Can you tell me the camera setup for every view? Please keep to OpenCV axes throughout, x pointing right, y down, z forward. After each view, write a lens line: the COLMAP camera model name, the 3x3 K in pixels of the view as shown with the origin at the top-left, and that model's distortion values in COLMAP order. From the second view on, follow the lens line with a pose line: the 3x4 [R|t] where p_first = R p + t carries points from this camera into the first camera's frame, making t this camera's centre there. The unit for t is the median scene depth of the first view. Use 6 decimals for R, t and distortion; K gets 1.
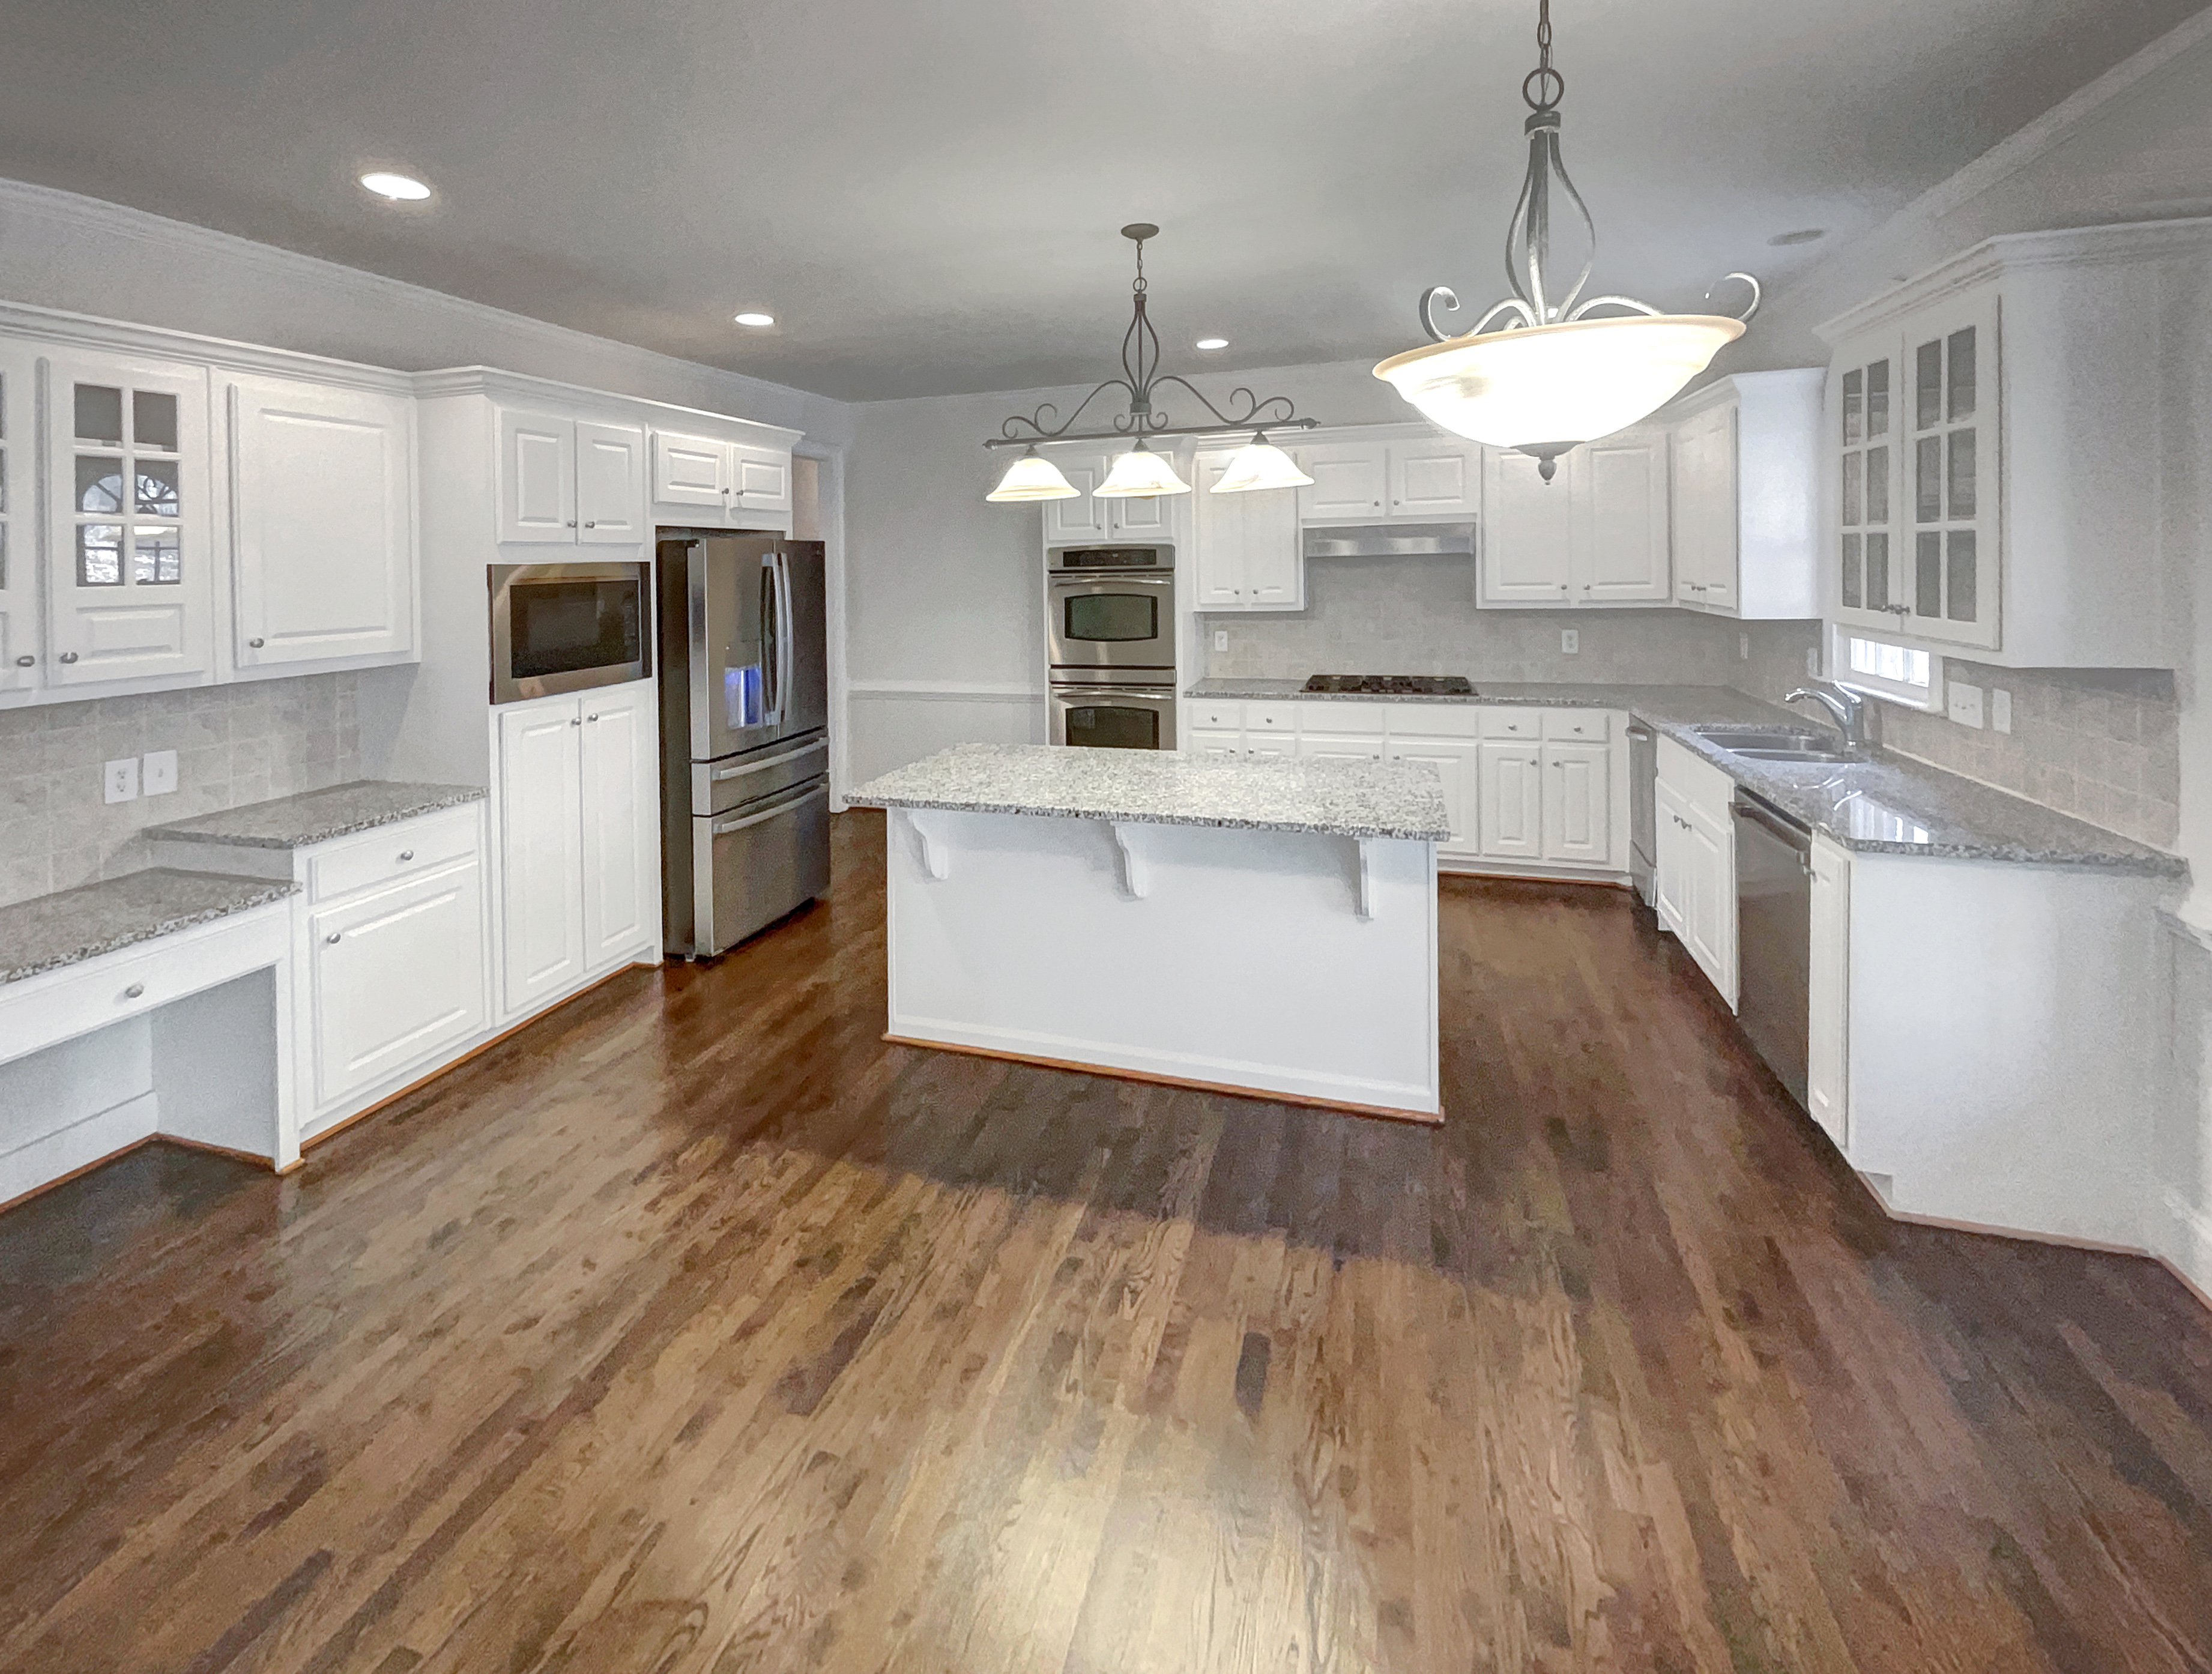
lens RADIAL K [[878.6, 0, 1106.0], [0, 878.6, 837.0], [0, 0, 1]] dist [-0.009710, 0.003904]
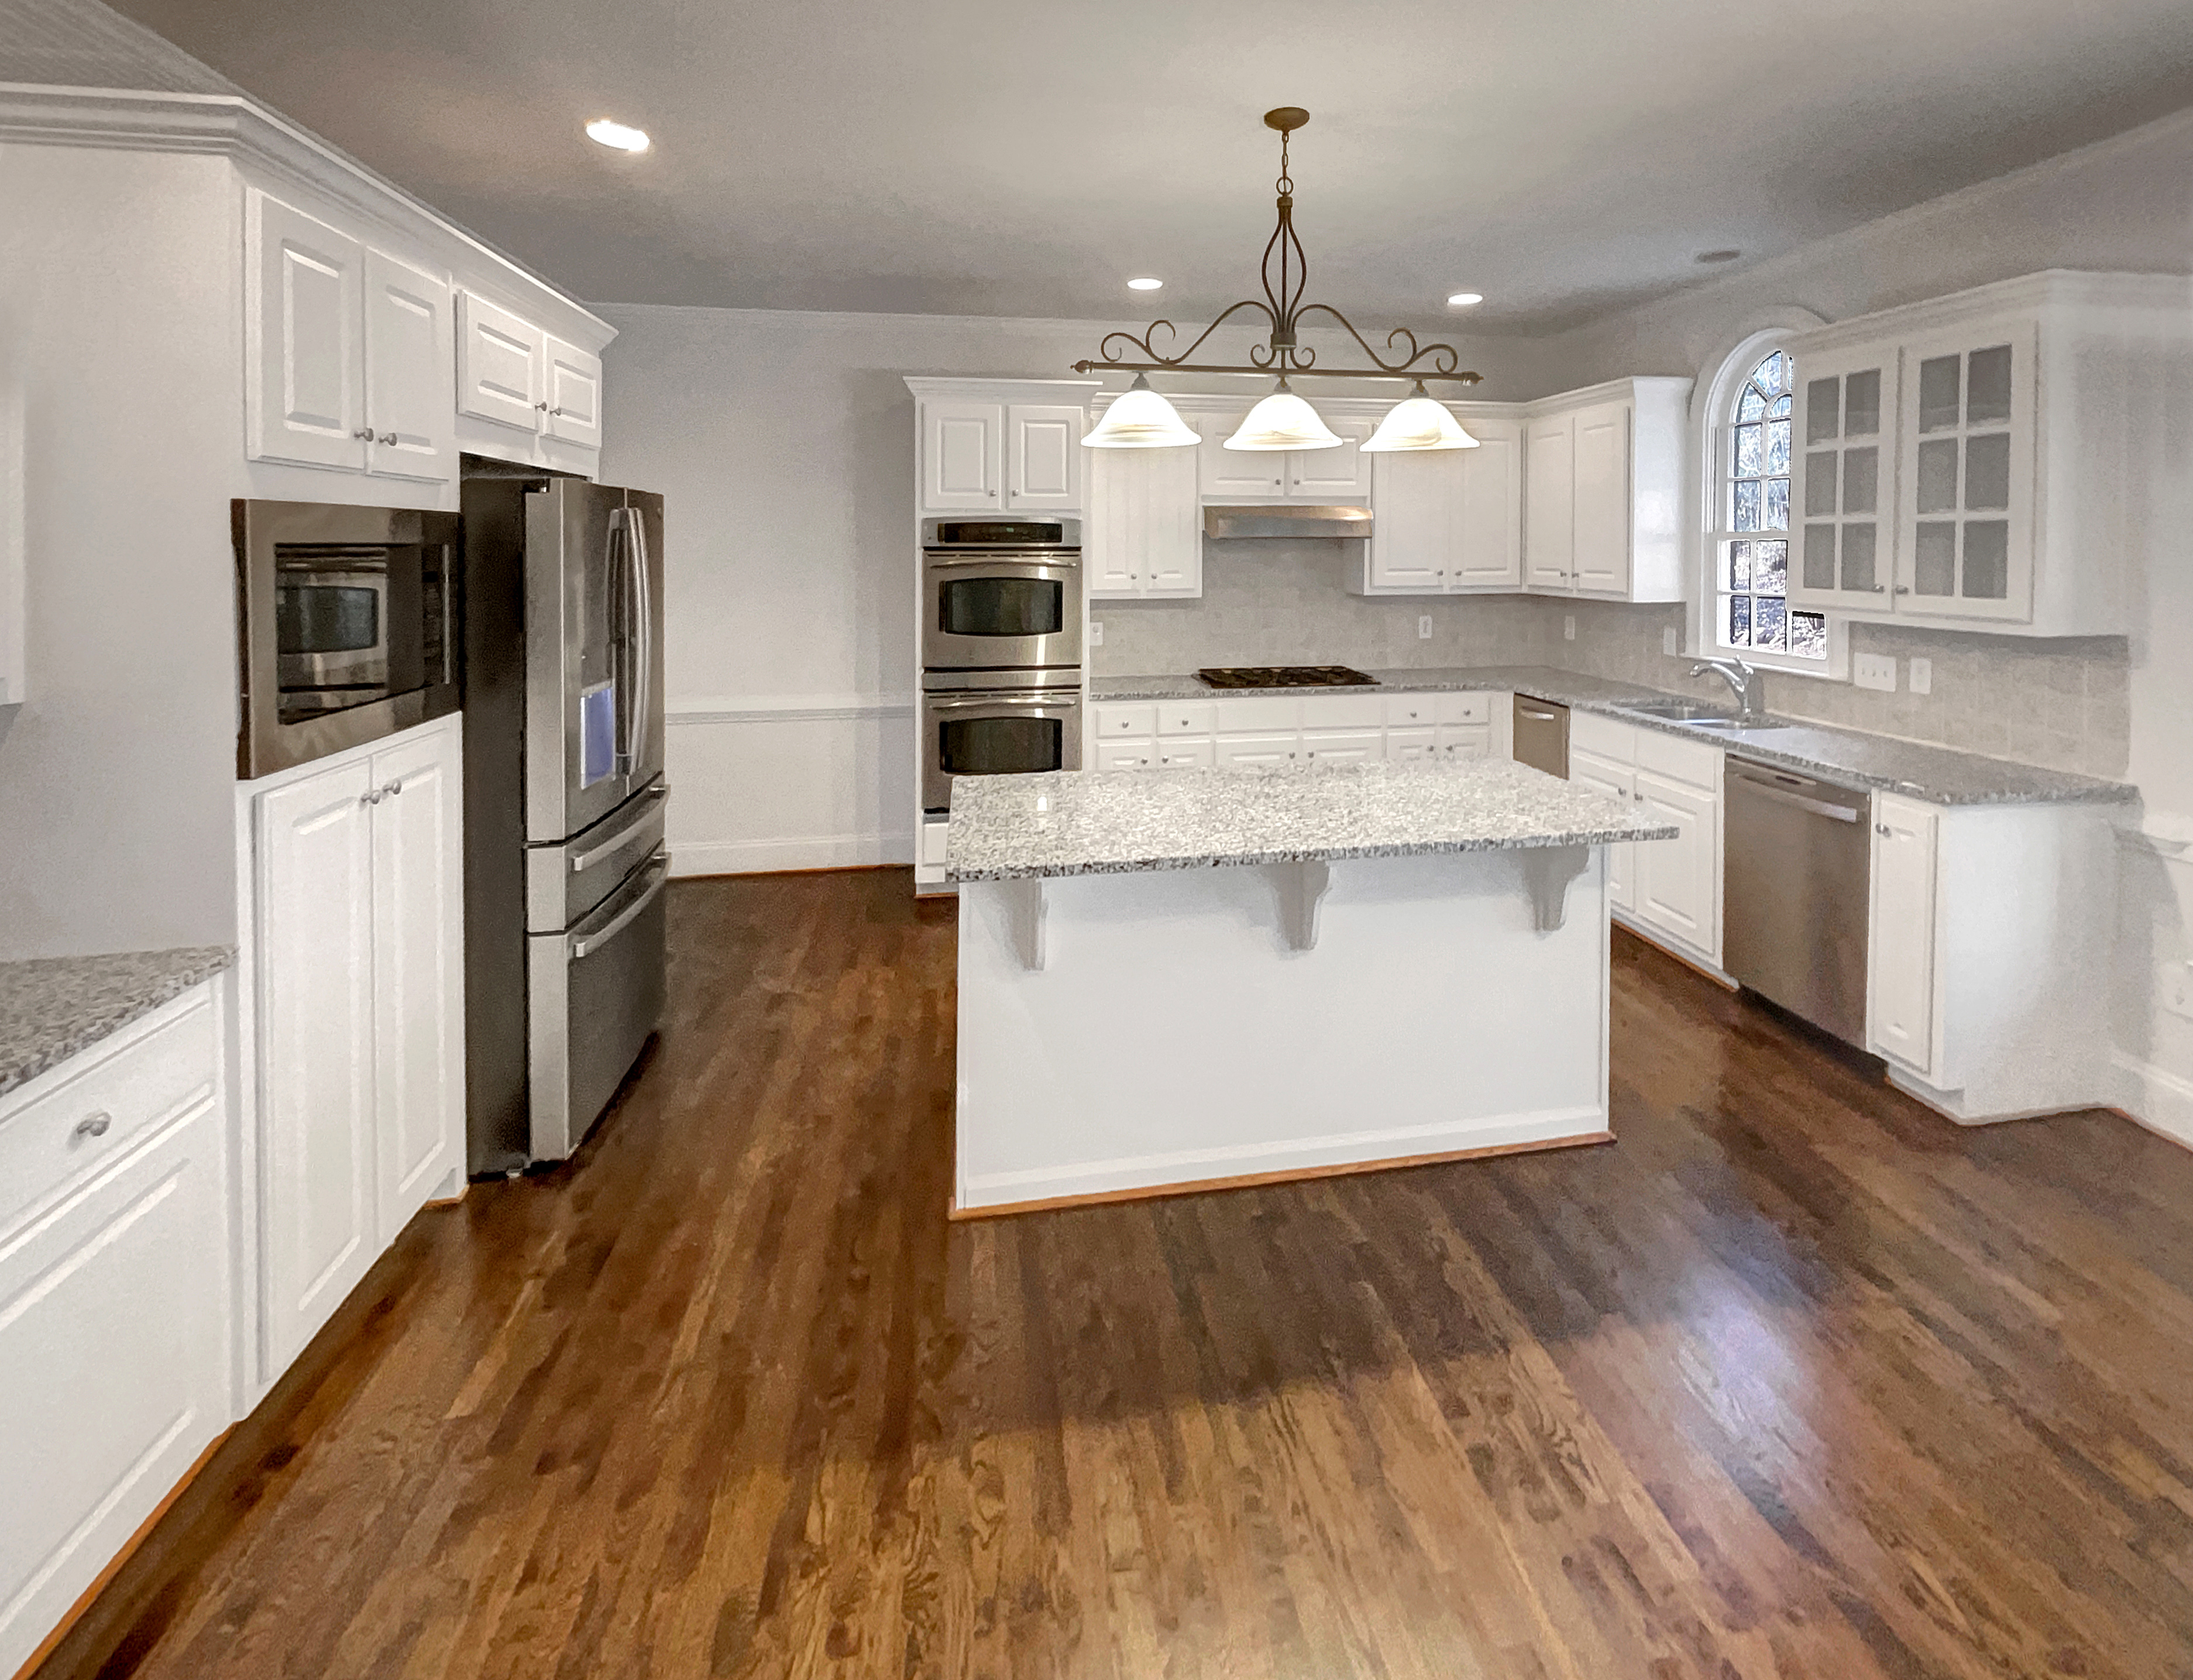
lens RADIAL K [[954.7, 0, 1101.1], [0, 954.7, 814.3], [0, 0, 1]] dist [-0.003795, -0.000045]
pose [[0.894427, -0.101763, 0.435481, -0.472978], [0.117605, 0.993015, -0.009500, -0.065196], [-0.431473, 0.059711, 0.900148, 0.284040]]
